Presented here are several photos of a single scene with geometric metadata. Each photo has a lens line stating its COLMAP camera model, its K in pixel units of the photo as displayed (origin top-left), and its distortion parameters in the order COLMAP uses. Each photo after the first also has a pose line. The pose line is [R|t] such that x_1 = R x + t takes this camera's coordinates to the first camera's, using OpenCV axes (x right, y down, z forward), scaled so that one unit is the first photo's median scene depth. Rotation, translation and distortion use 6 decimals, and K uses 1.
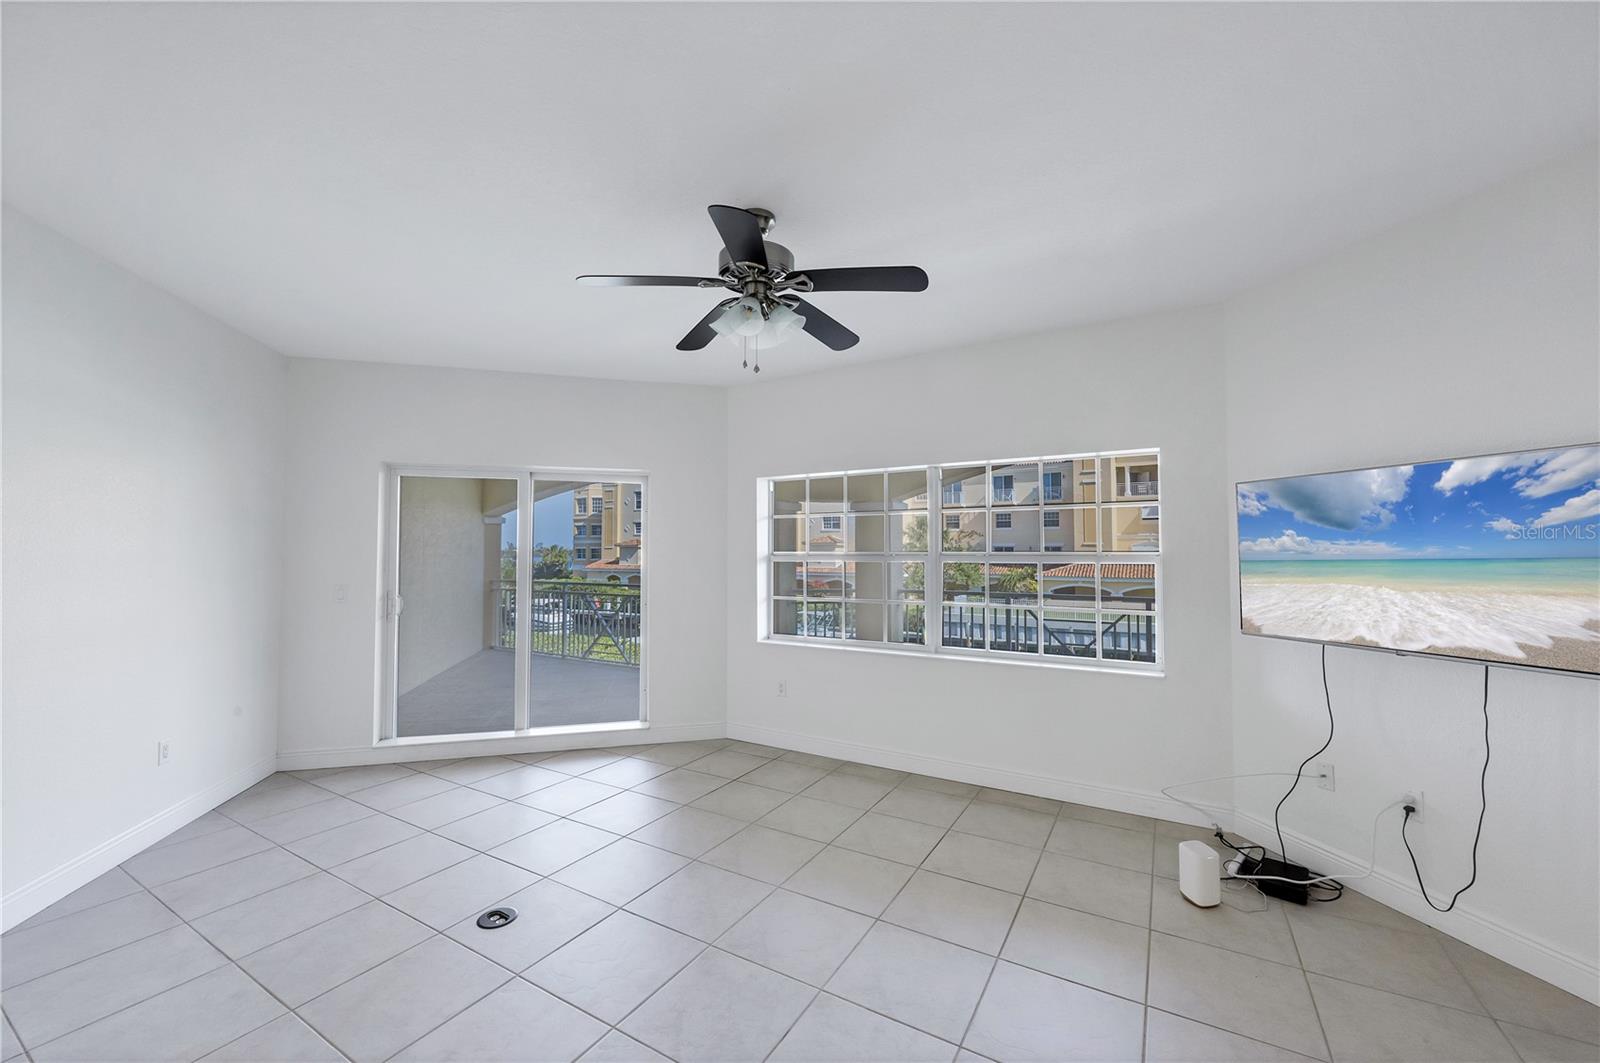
lens RADIAL K [[643.5, 0, 800.0], [0, 643.5, 531.5], [0, 0, 1]] dist [0.000388, 0.000176]
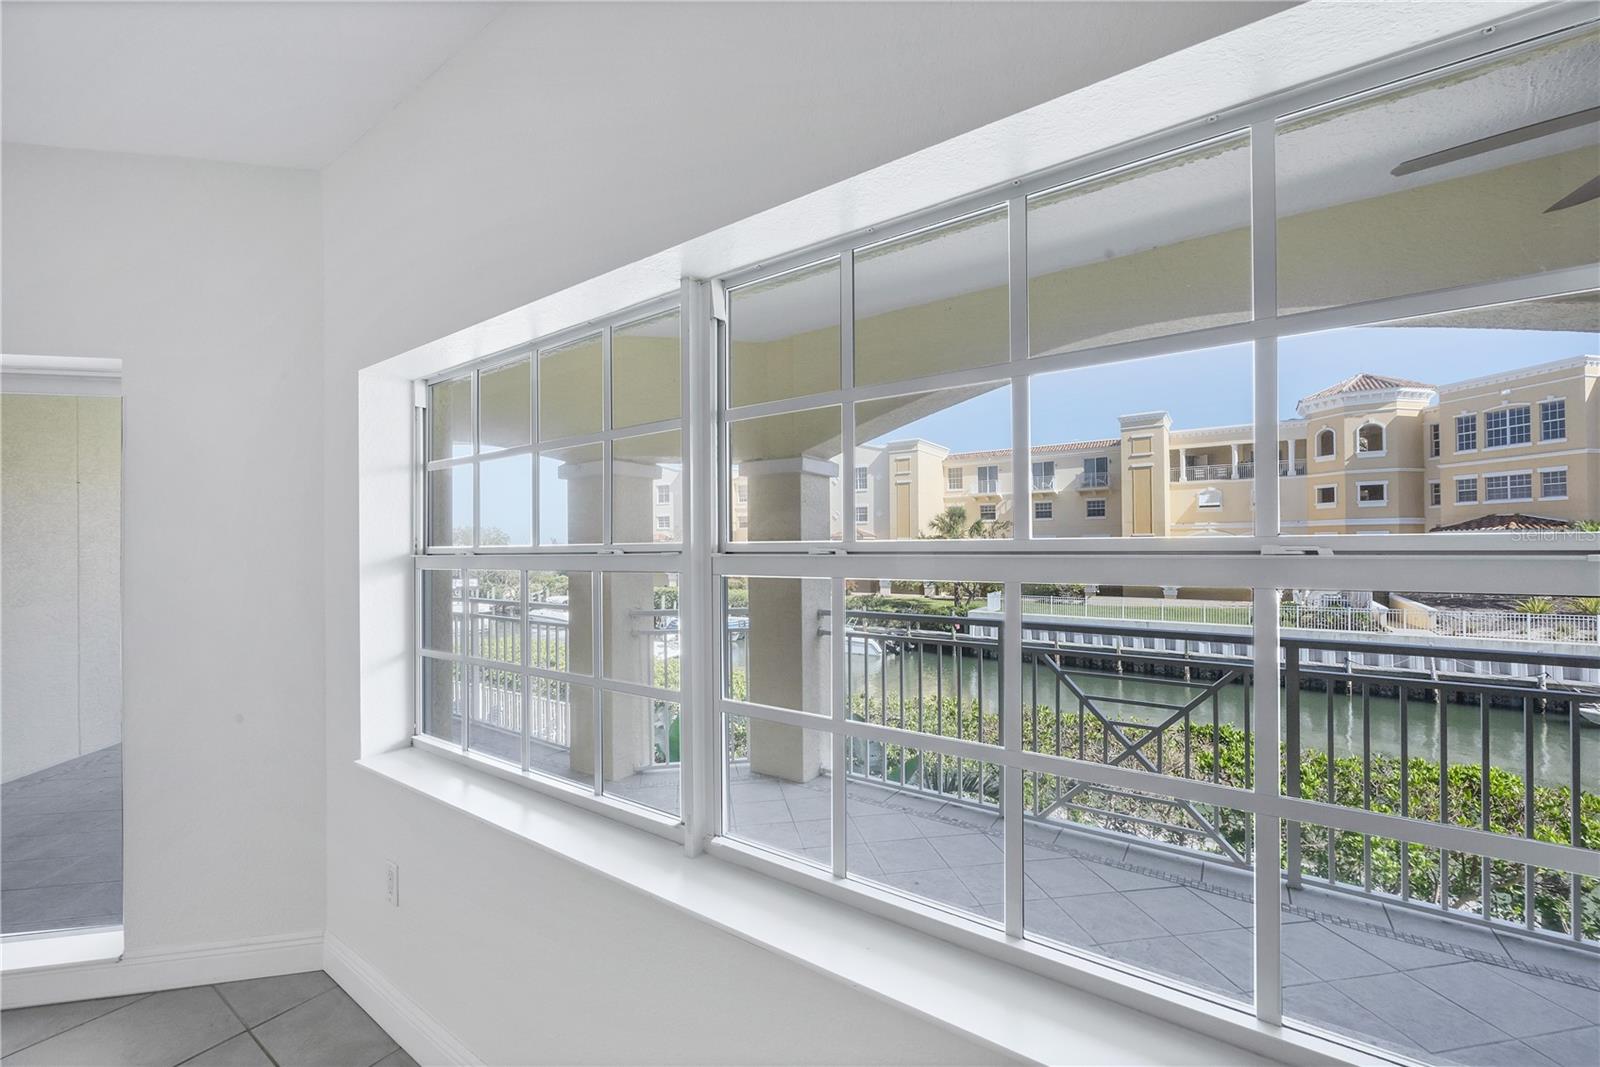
lens RADIAL K [[643.5, 0, 800.0], [0, 643.5, 533.5], [0, 0, 1]] dist [0.000388, 0.000176]
pose [[0.998124, -0.007630, -0.060745, 0.165315], [0.008396, 0.999888, 0.012368, 0.013477], [0.060644, -0.012855, 0.998077, 0.401550]]
